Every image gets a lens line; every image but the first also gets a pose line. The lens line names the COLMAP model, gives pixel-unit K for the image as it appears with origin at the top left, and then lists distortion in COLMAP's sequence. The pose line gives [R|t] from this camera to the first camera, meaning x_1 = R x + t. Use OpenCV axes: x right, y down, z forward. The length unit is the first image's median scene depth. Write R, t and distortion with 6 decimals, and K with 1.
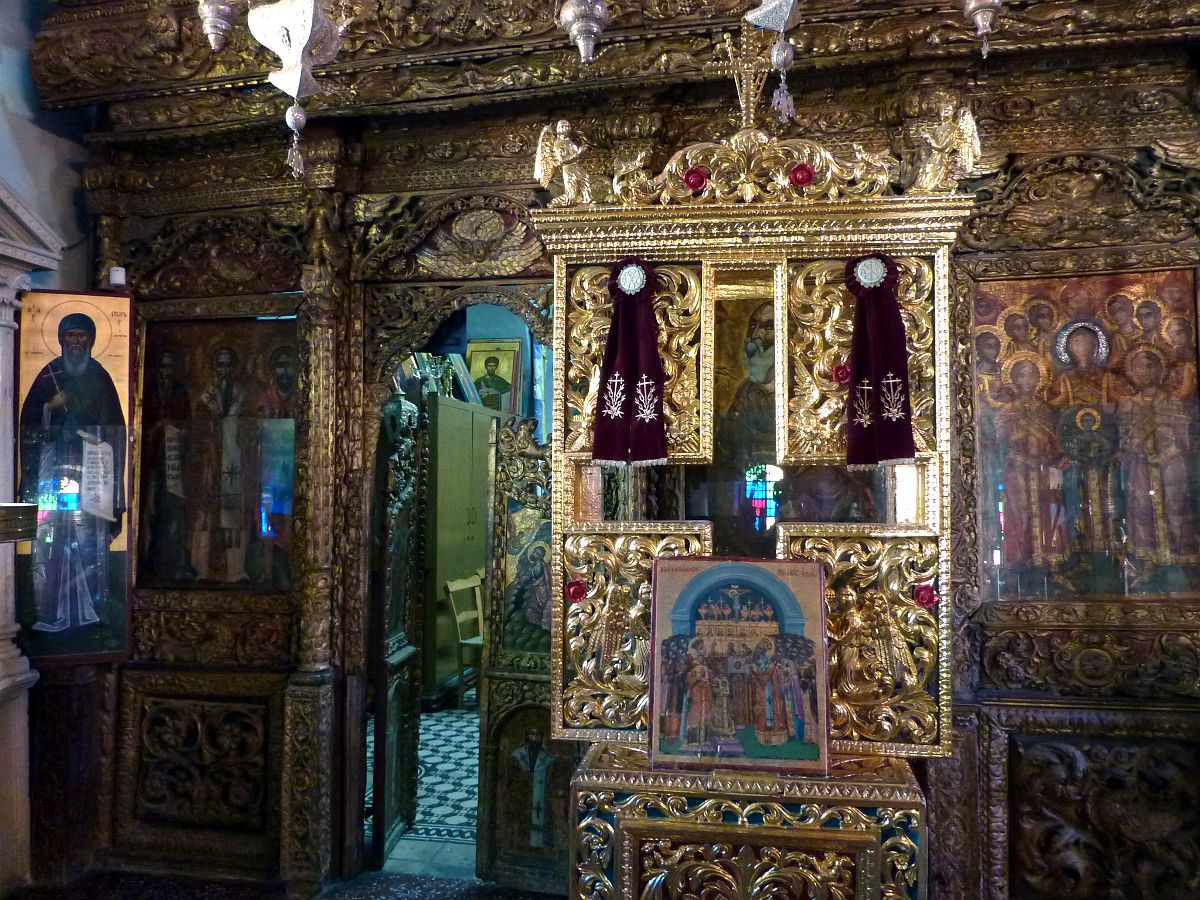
lens RADIAL K [[894.4, 0, 600.0], [0, 894.4, 450.0], [0, 0, 1]] dist [-0.028495, -0.003548]
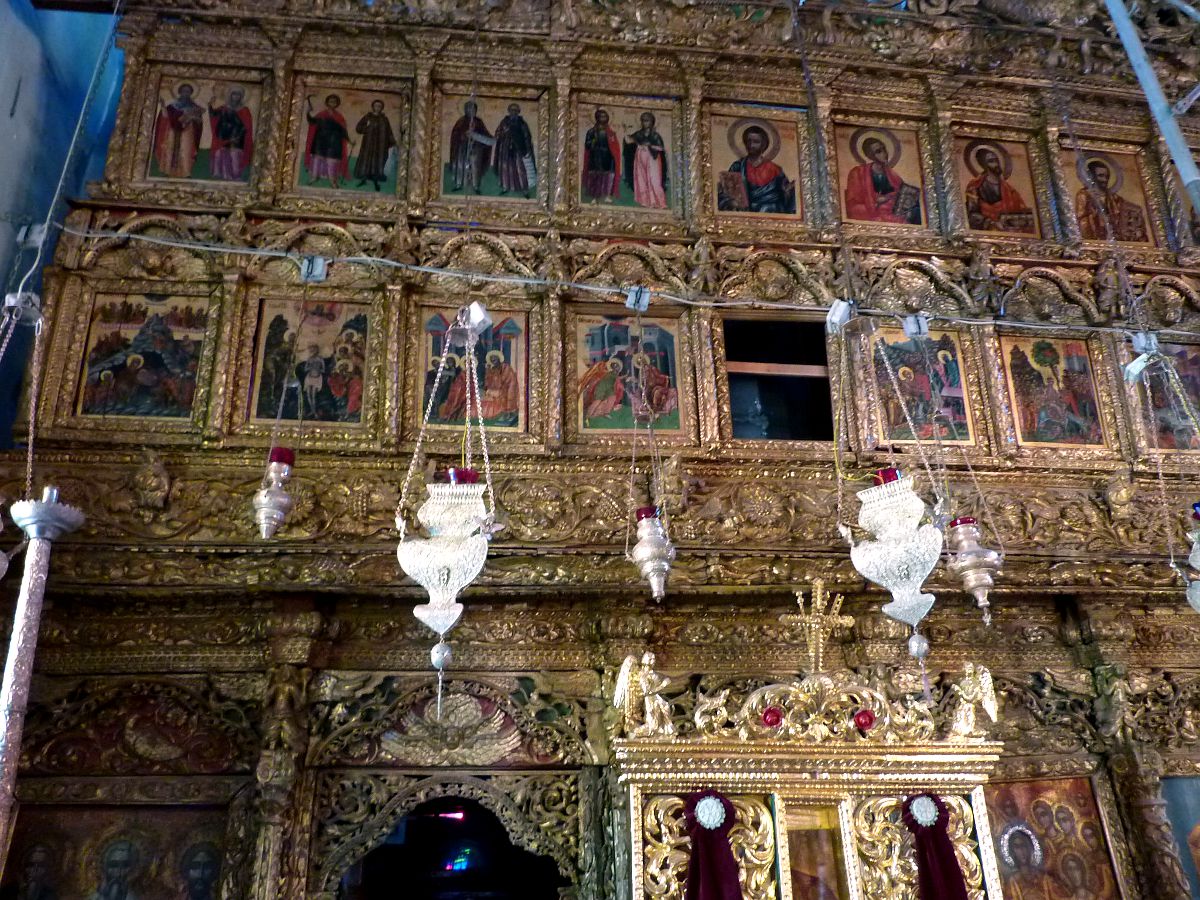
lens RADIAL K [[894.4, 0, 600.0], [0, 894.4, 450.0], [0, 0, 1]] dist [-0.028495, -0.003548]
pose [[0.947541, 0.120858, 0.295903, -0.348667], [0.013070, 0.910333, -0.413669, -0.123126], [-0.319365, 0.395836, 0.860999, 0.015529]]
